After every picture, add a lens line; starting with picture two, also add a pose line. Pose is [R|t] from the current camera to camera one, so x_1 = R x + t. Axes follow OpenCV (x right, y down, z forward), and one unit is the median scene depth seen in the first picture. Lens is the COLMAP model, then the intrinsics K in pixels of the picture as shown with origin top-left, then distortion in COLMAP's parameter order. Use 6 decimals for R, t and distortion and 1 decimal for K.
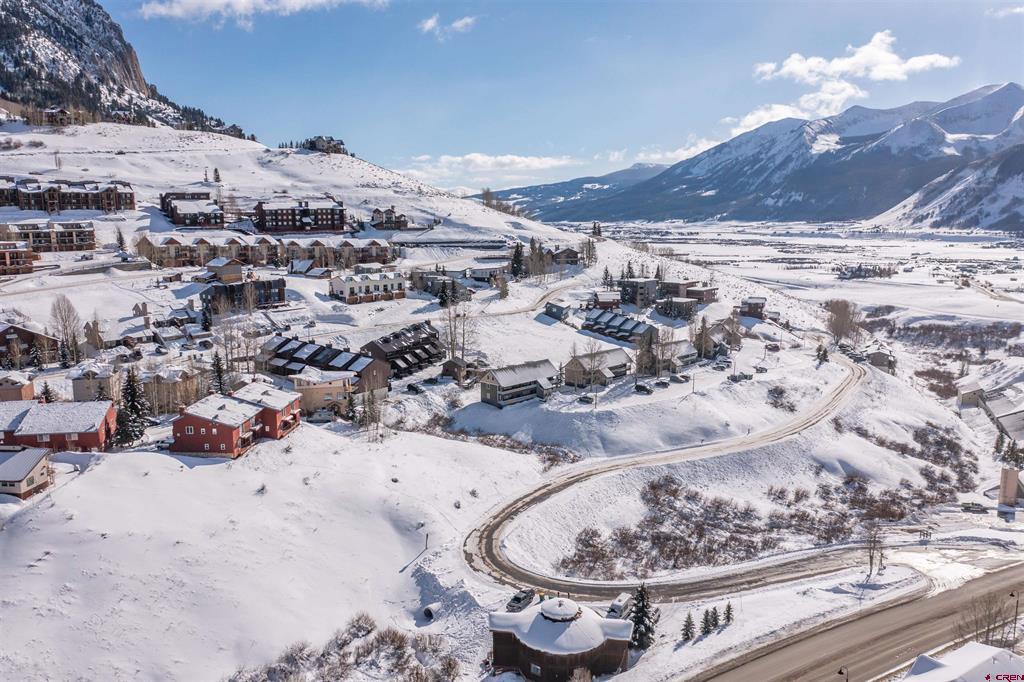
lens RADIAL K [[821.2, 0, 512.0], [0, 821.2, 341.0], [0, 0, 1]] dist [-0.012920, 0.009645]
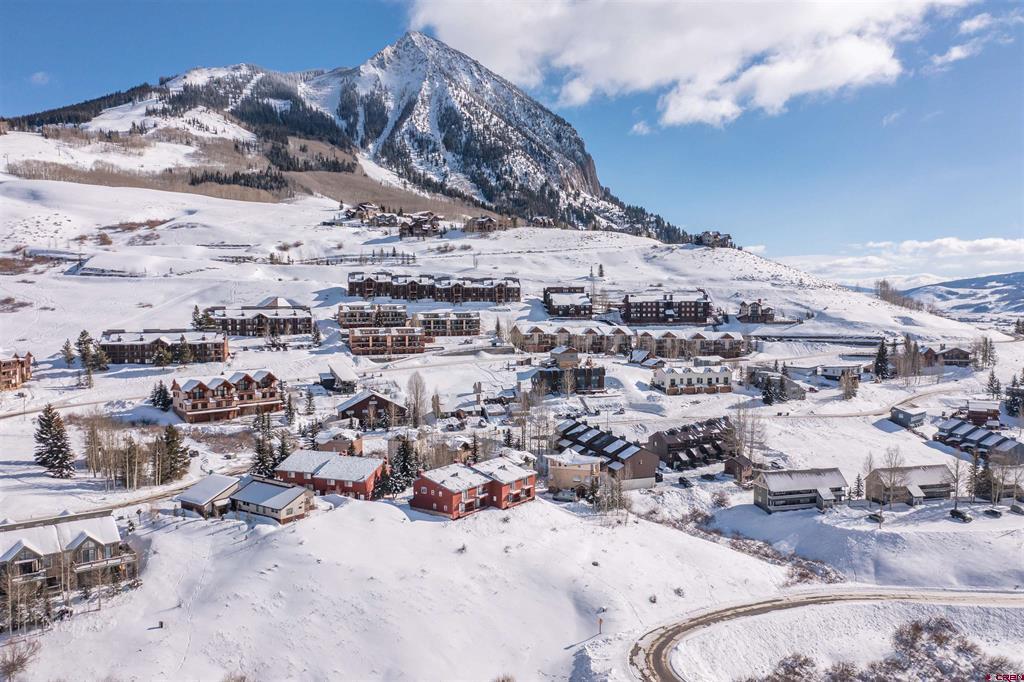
lens RADIAL K [[821.2, 0, 512.0], [0, 821.2, 341.0], [0, 0, 1]] dist [-0.012920, 0.009645]
pose [[0.855457, 0.031903, -0.516891, 0.155957], [-0.086008, 0.992992, -0.081055, -0.010541], [0.510683, 0.113795, 0.852205, 0.005420]]
